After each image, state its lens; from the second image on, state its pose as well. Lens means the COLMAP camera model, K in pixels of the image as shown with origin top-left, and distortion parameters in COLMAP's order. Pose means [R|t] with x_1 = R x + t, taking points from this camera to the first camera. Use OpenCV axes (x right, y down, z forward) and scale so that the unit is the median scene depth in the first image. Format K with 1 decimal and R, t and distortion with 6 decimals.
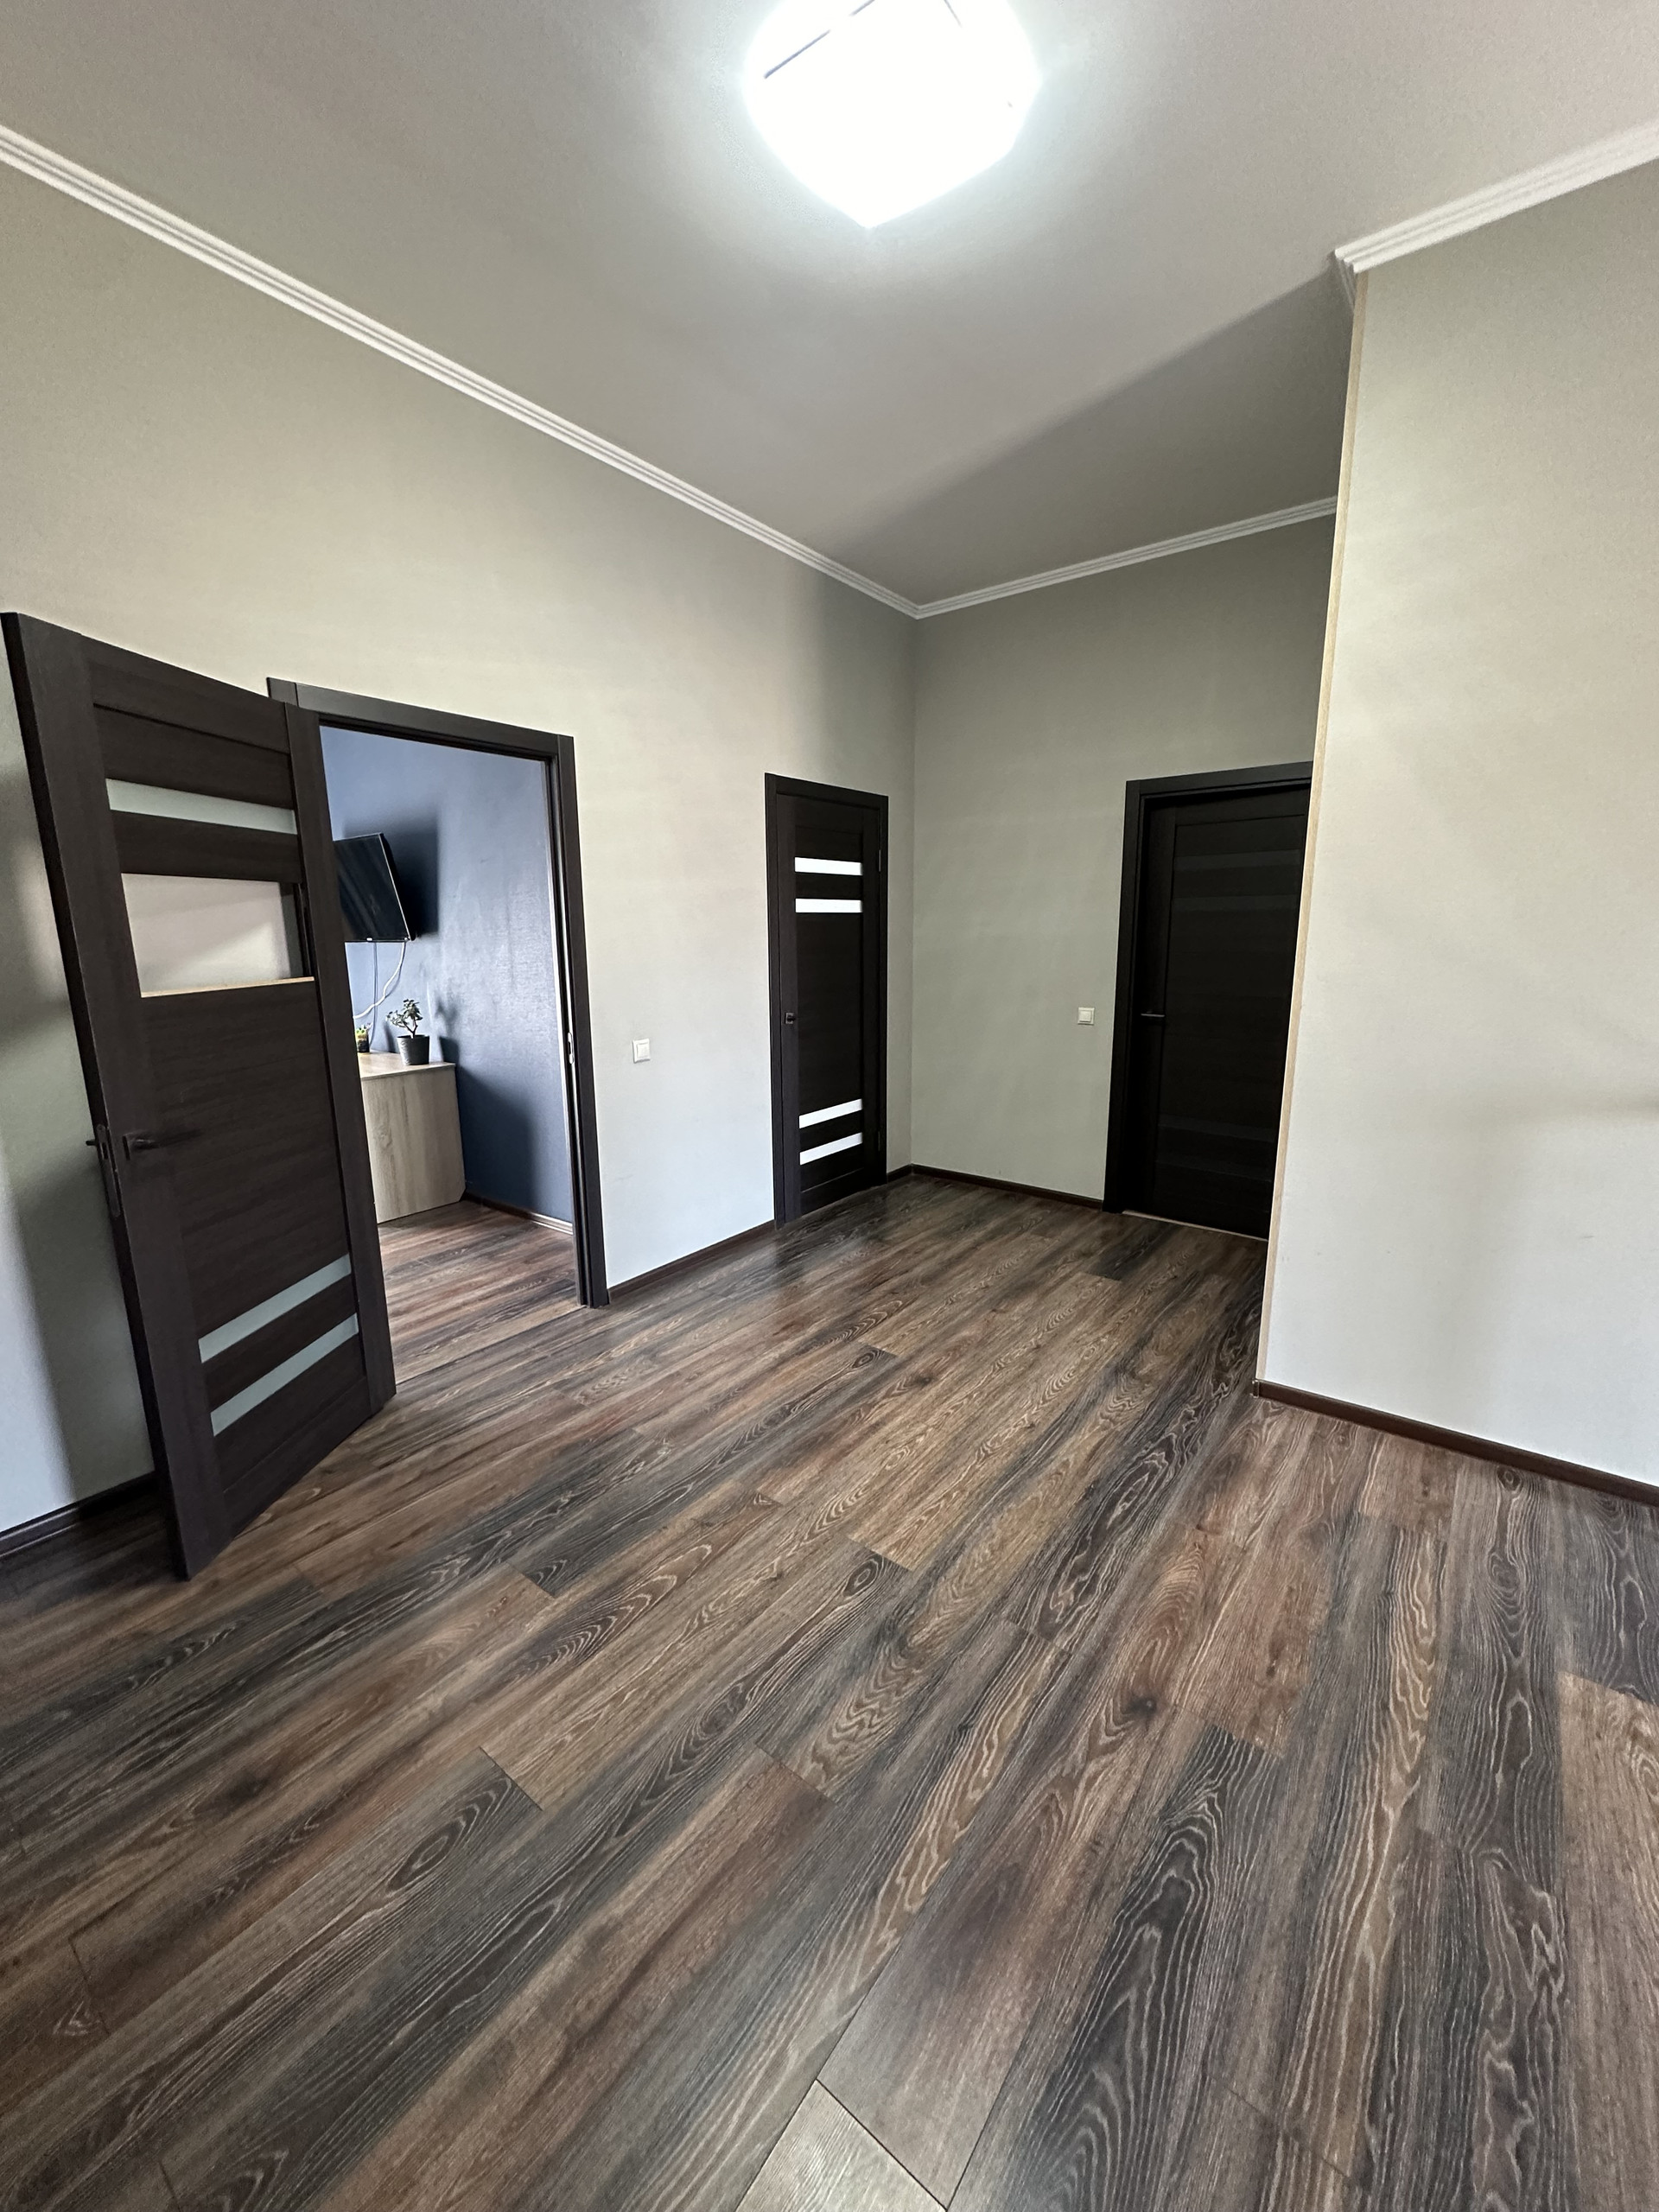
lens RADIAL K [[879.3, 0, 833.2], [0, 879.3, 1094.5], [0, 0, 1]] dist [-0.004153, 0.000986]
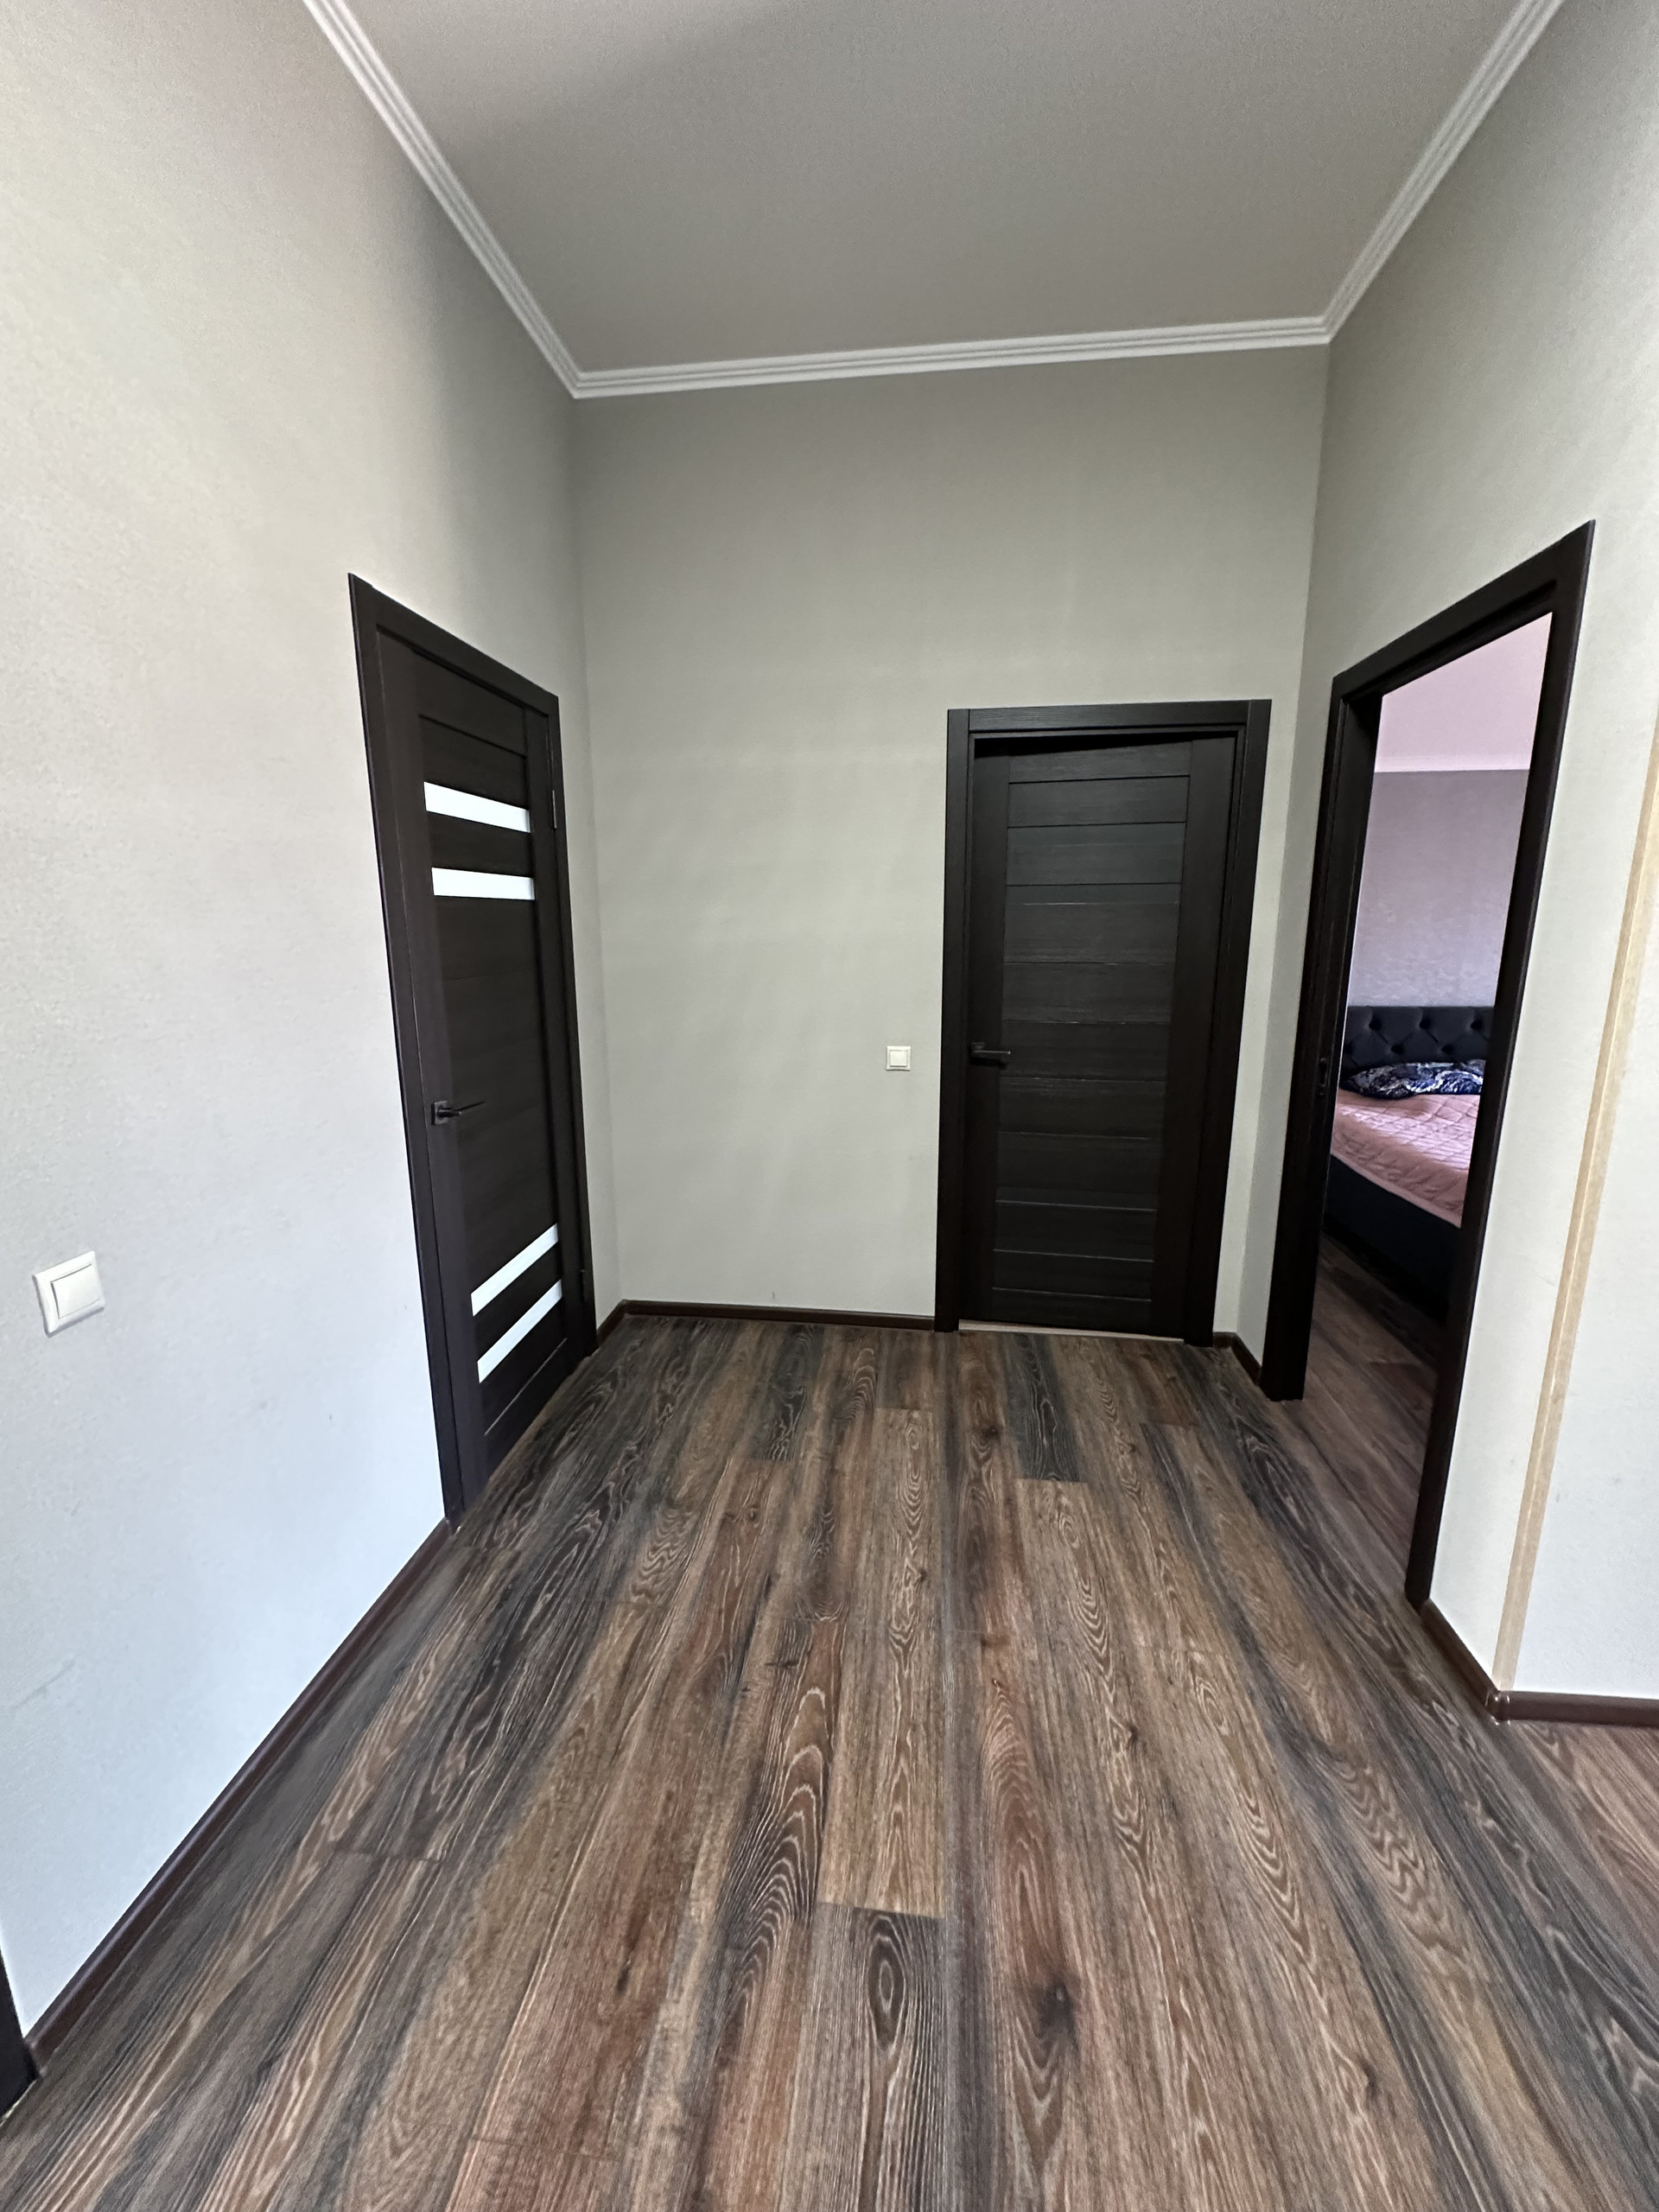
lens RADIAL K [[879.3, 0, 834.6], [0, 879.3, 1099.5], [0, 0, 1]] dist [-0.004153, 0.000986]
pose [[0.856434, -0.096916, 0.507078, -0.121257], [0.092982, 0.995116, 0.033151, -0.099771], [-0.507815, 0.018757, 0.861262, 0.520673]]
